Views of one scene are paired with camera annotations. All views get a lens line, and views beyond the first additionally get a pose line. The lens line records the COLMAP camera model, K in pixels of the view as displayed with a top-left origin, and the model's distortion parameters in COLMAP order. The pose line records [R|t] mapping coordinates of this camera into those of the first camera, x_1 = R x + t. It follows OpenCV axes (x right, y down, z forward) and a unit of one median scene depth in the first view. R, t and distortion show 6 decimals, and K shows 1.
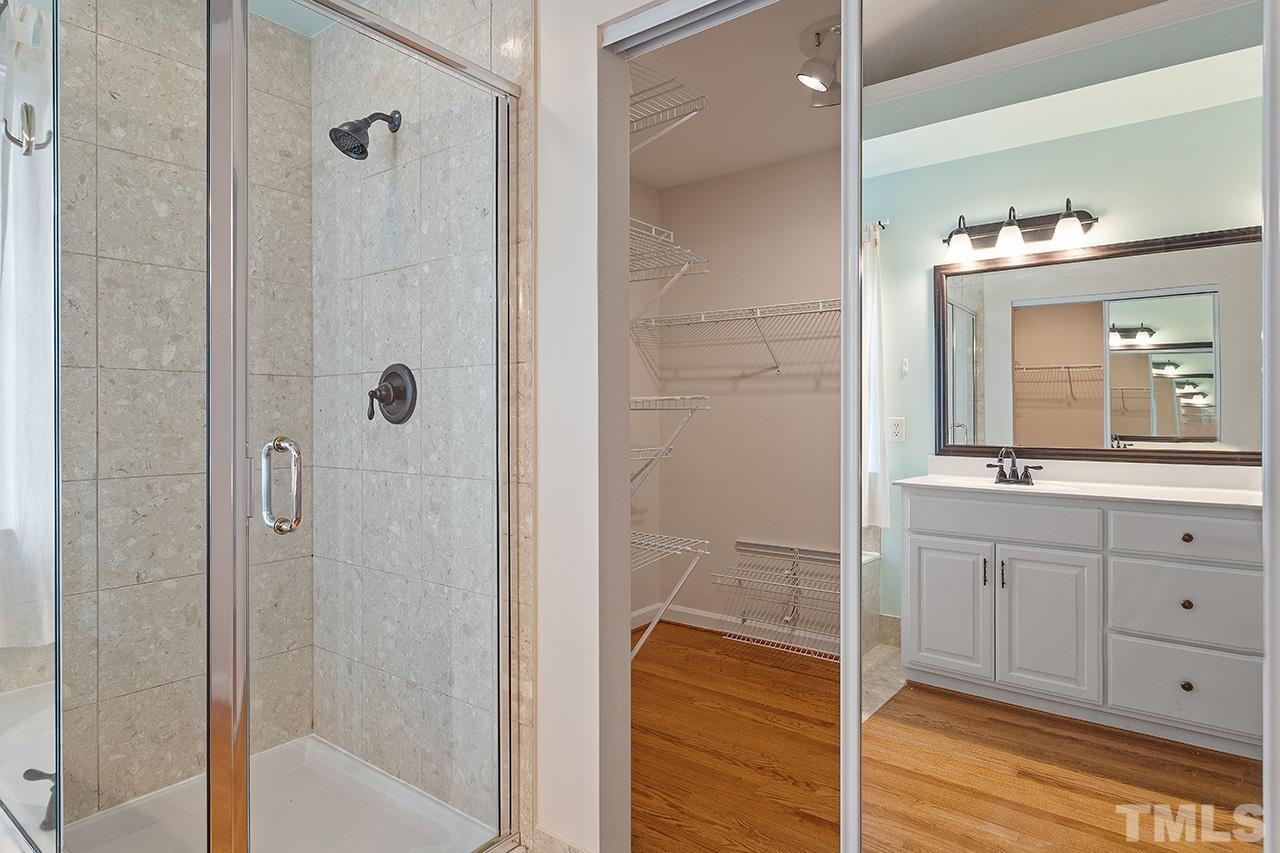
lens RADIAL K [[713.7, 0, 640.2], [0, 713.7, 414.8], [0, 0, 1]] dist [0.003658, 0.000866]
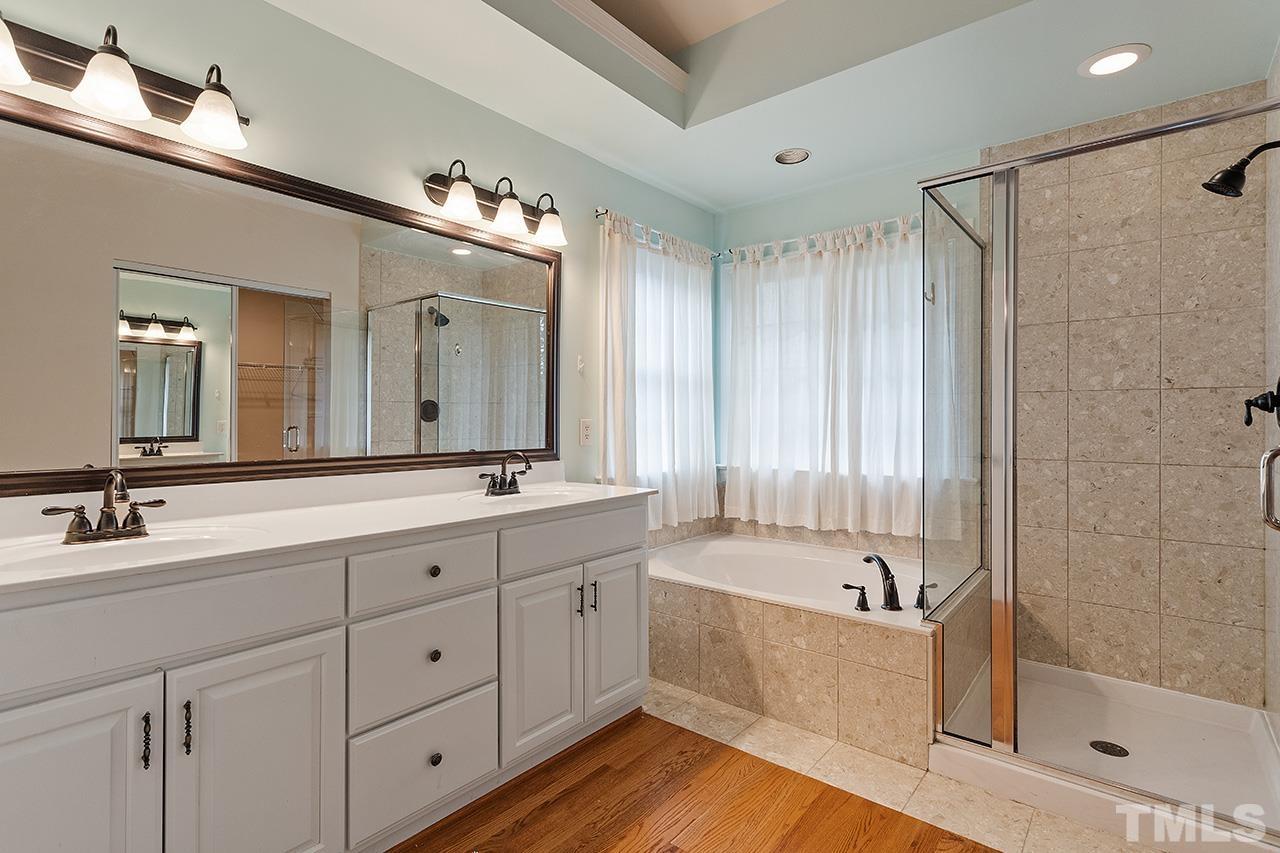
lens RADIAL K [[612.0, 0, 640.4], [0, 612.0, 419.5], [0, 0, 1]] dist [0.001600, 0.000272]
pose [[-0.032621, 0.003619, -0.999461, 0.606593], [-0.002593, 0.999990, 0.003706, -0.004049], [0.999464, 0.002712, -0.032611, 0.081708]]
